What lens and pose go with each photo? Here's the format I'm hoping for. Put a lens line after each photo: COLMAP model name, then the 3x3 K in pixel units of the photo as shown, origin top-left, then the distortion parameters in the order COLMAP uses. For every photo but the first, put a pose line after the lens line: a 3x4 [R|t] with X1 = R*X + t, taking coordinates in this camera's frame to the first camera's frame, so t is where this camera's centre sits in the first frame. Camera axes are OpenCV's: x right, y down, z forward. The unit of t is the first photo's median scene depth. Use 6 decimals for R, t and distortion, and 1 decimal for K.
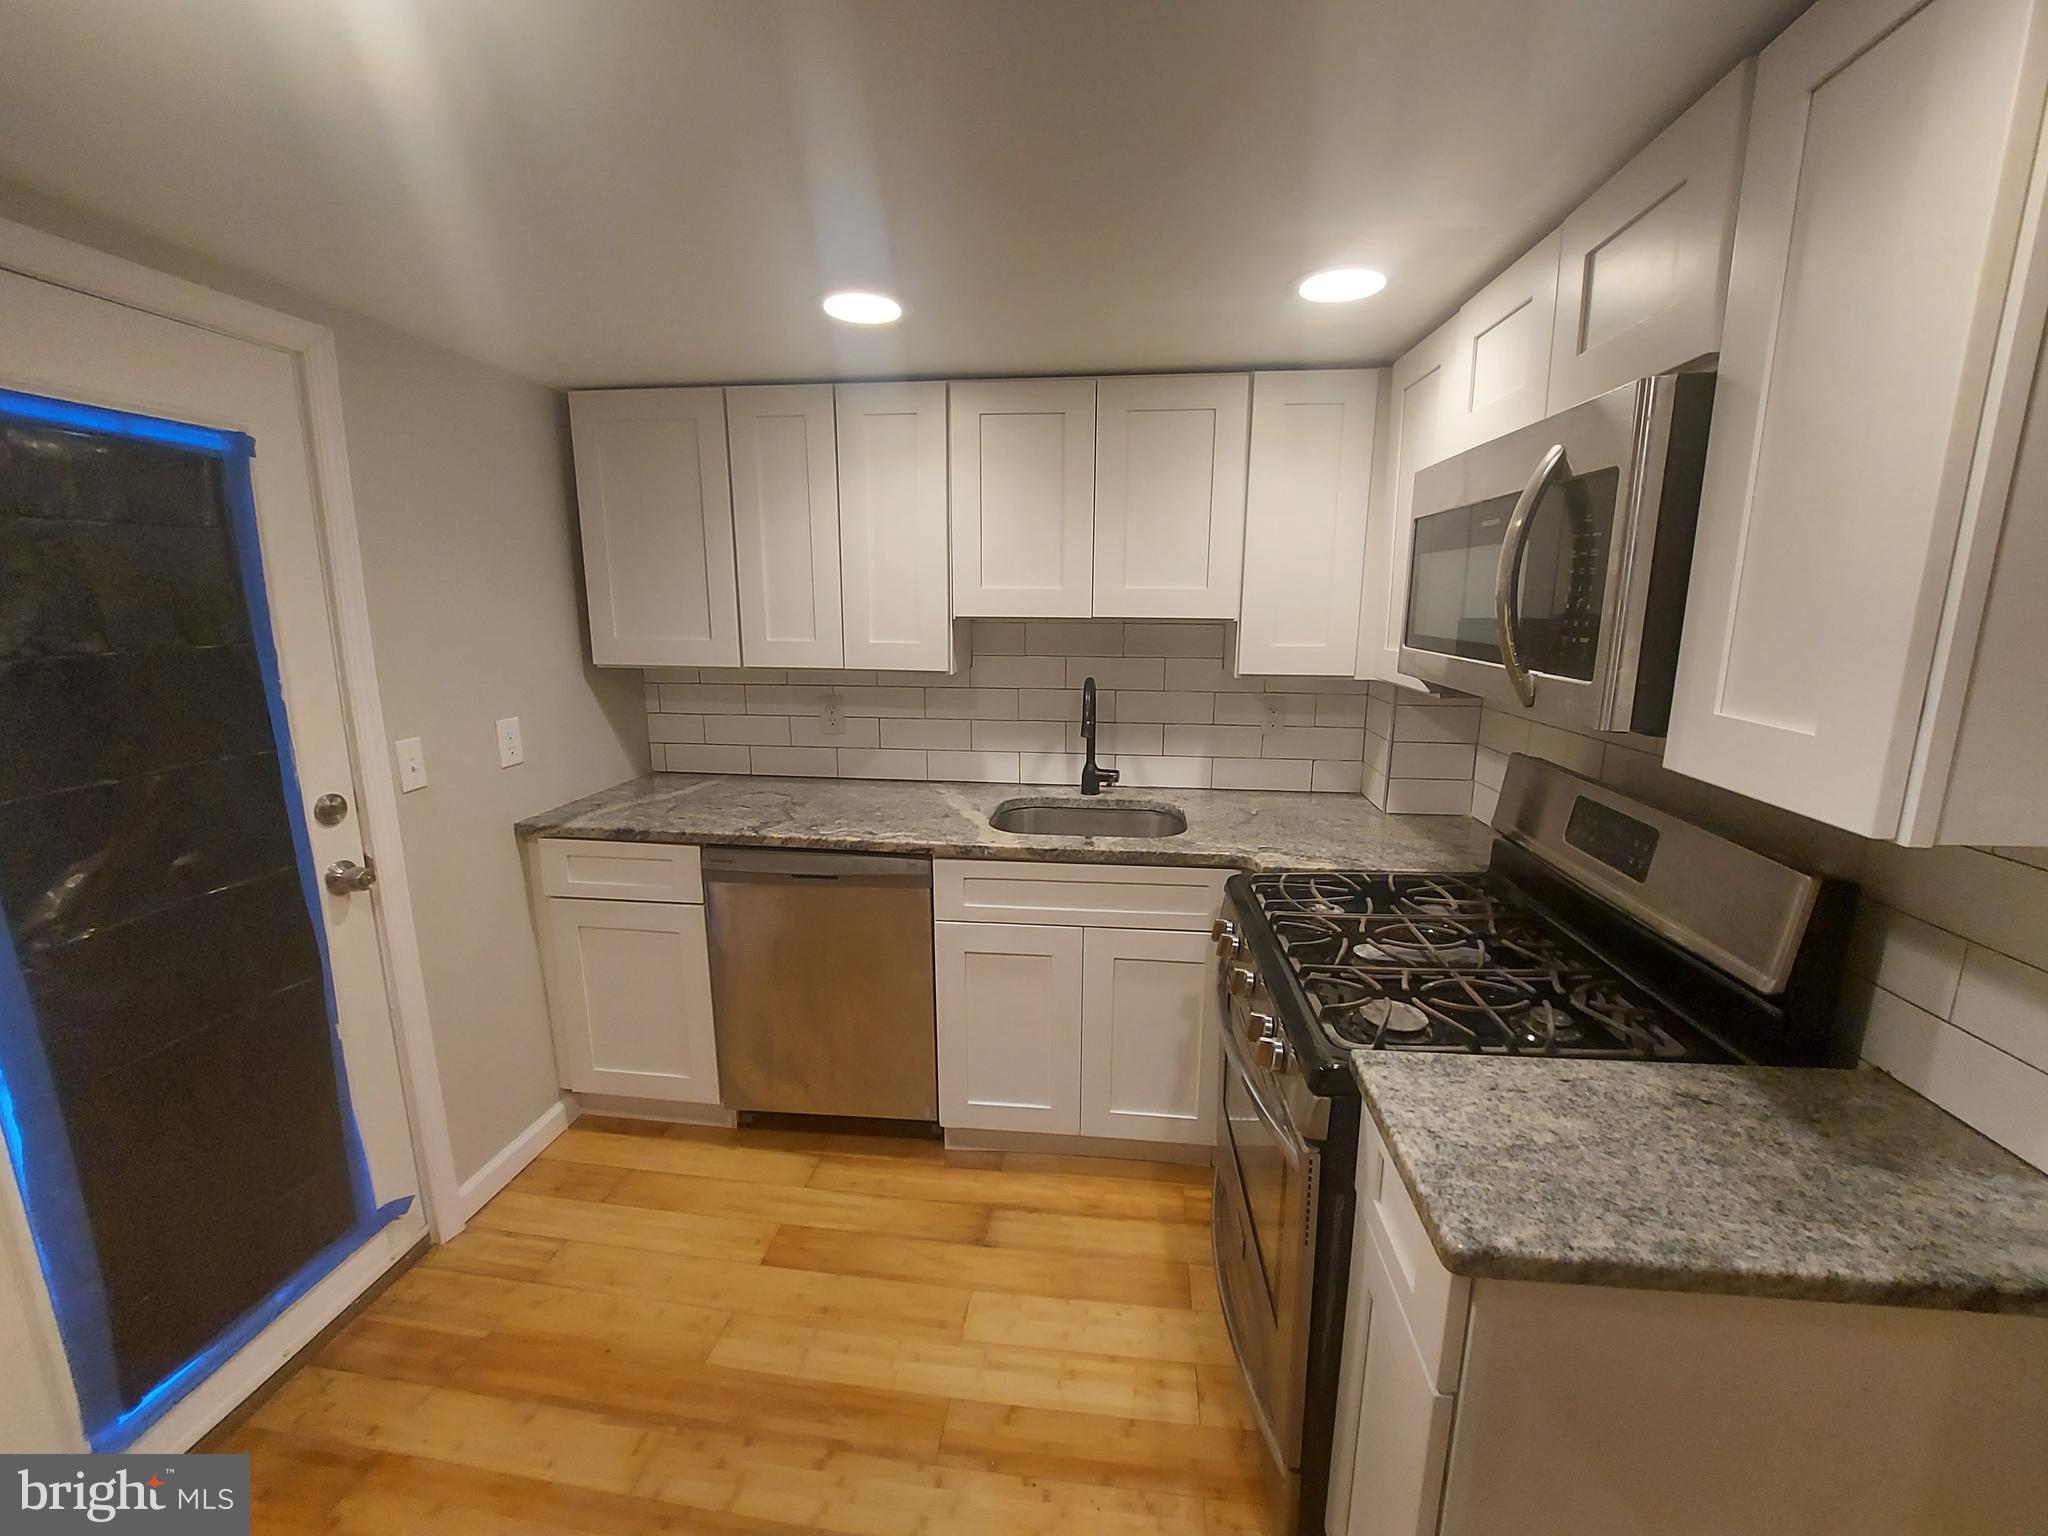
lens RADIAL K [[825.8, 0, 1023.4], [0, 825.8, 757.6], [0, 0, 1]] dist [-0.018696, -0.000608]
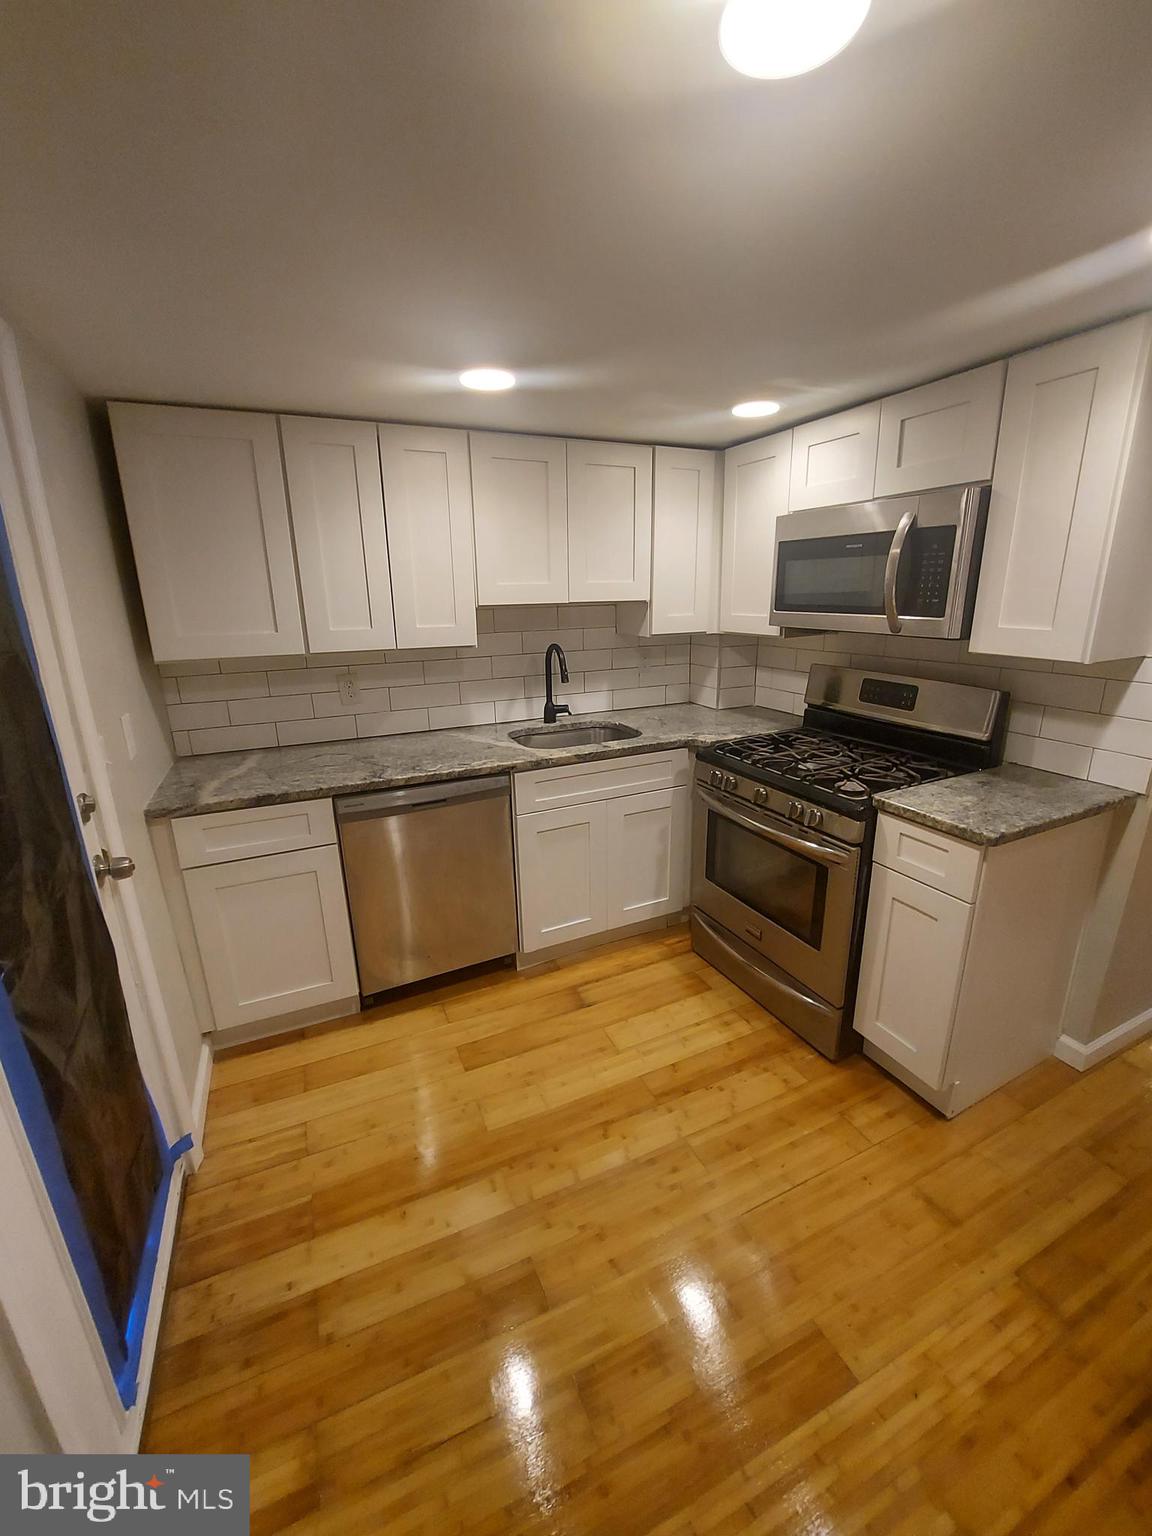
lens RADIAL K [[619.4, 0, 581.5], [0, 619.4, 765.5], [0, 0, 1]] dist [-0.018696, -0.000608]
pose [[0.850232, -0.163745, 0.500293, -0.543127], [0.121536, 0.985774, 0.116096, -0.003661], [-0.512186, -0.037905, 0.858038, 0.000641]]
